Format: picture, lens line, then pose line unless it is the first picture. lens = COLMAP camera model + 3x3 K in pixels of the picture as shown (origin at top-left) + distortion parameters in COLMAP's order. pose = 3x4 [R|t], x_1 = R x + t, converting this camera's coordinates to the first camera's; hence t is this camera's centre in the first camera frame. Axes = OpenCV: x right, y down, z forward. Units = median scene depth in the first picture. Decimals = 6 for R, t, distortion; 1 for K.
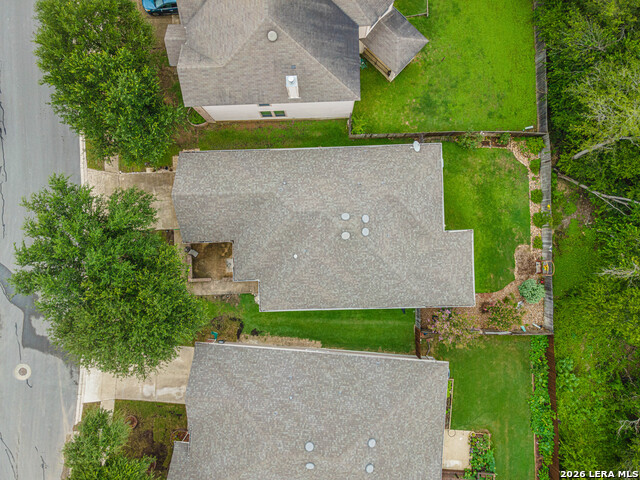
lens RADIAL K [[449.0, 0, 320.0], [0, 449.0, 240.0], [0, 0, 1]] dist [0.027069, 0.002059]
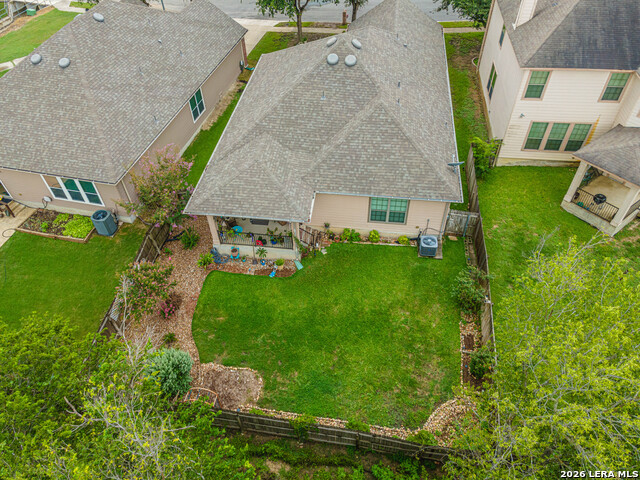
lens RADIAL K [[449.0, 0, 320.0], [0, 449.0, 240.0], [0, 0, 1]] dist [0.027069, 0.002059]
pose [[-0.167198, 0.732523, -0.659890, 0.666977], [-0.985360, -0.101537, 0.136950, -0.106933], [0.033316, 0.673127, 0.738776, 0.542394]]
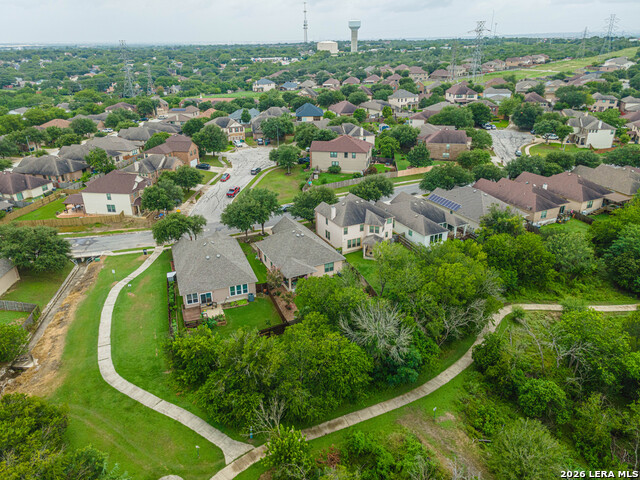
lens RADIAL K [[449.0, 0, 320.0], [0, 449.0, 240.0], [0, 0, 1]] dist [0.027069, 0.002059]
pose [[0.398174, 0.405534, -0.822800, 1.928781], [-0.917309, 0.174807, -0.357752, 0.667720], [-0.001249, 0.897209, 0.441604, -0.114733]]
